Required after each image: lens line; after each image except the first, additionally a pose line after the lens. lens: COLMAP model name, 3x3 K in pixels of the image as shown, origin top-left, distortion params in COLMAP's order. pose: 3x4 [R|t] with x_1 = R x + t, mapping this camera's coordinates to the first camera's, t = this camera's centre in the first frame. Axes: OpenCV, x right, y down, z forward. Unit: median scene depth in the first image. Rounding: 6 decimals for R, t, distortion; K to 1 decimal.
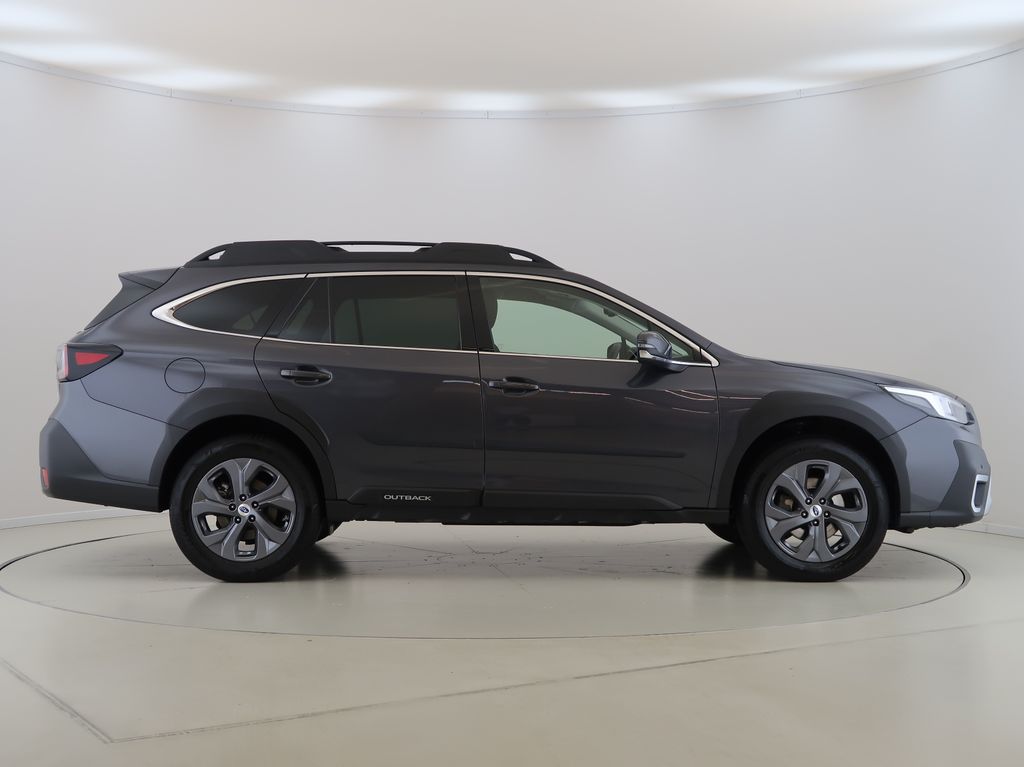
lens RADIAL K [[745.7, 0, 512.0], [0, 745.7, 383.5], [0, 0, 1]] dist [-0.031579, 0.091454]
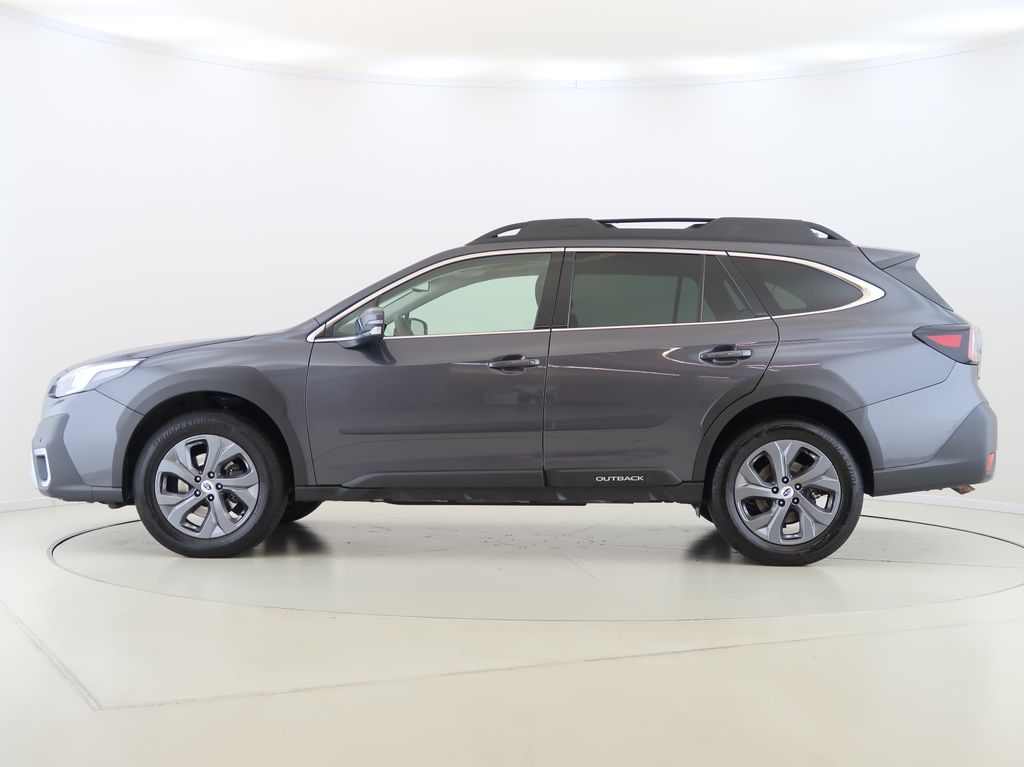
lens RADIAL K [[759.1, 0, 512.0], [0, 759.1, 383.5], [0, 0, 1]] dist [-0.003652, 0.055030]
pose [[0.997860, -0.032018, 0.057006, -0.406887], [0.030331, 0.999083, 0.030229, -0.008833], [-0.057922, -0.028435, 0.997916, 0.007579]]
